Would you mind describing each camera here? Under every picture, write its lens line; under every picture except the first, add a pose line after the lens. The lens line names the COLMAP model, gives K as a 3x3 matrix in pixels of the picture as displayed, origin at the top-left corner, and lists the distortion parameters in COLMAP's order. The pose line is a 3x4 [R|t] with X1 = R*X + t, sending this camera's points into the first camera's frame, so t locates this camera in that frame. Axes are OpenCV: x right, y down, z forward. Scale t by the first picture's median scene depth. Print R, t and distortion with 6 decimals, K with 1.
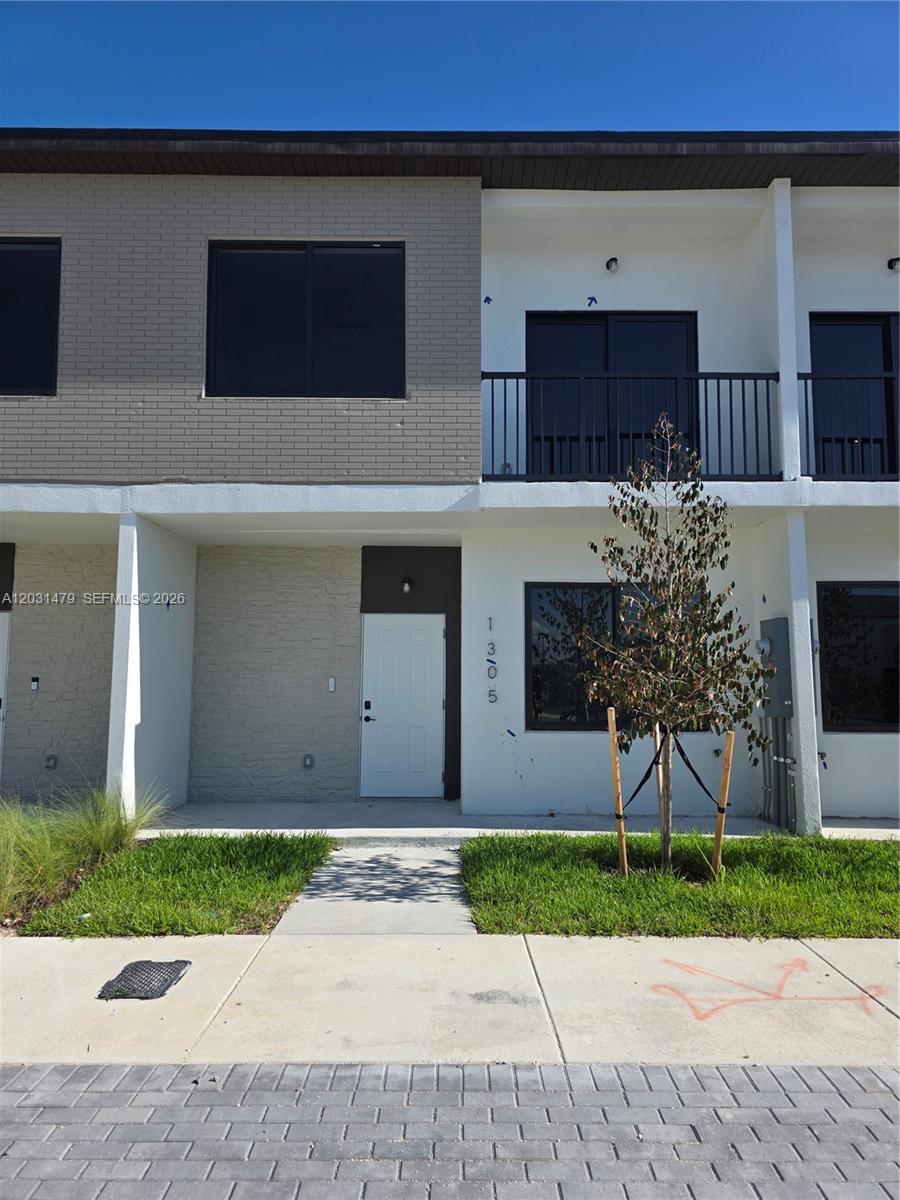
lens RADIAL K [[804.5, 0, 445.3], [0, 804.5, 598.9], [0, 0, 1]] dist [0.043031, 0.001339]
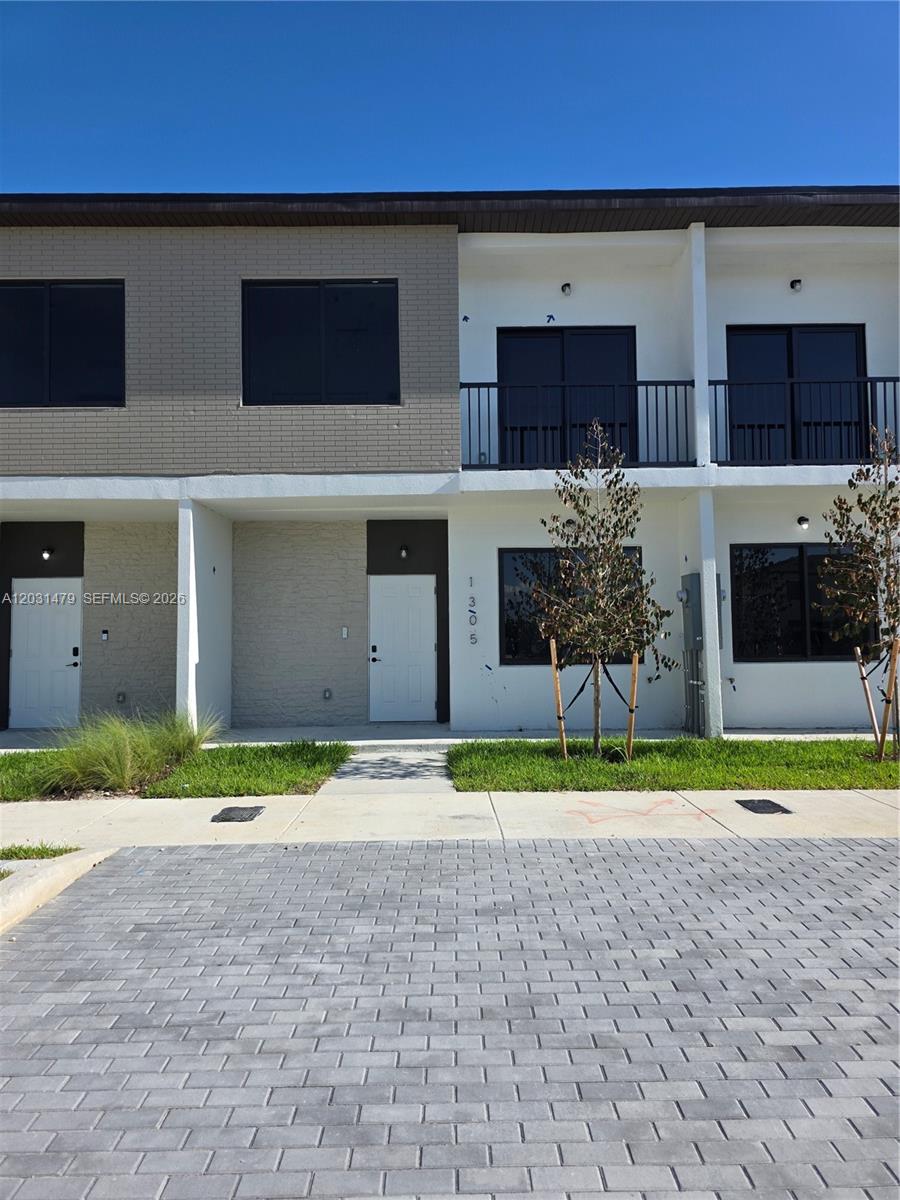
lens RADIAL K [[804.5, 0, 454.3], [0, 804.5, 597.4], [0, 0, 1]] dist [0.043031, 0.001339]
pose [[0.999793, -0.015046, 0.013661, 0.013528], [0.014405, 0.998846, 0.045812, -0.002684], [-0.014335, -0.045605, 0.998857, -0.284053]]
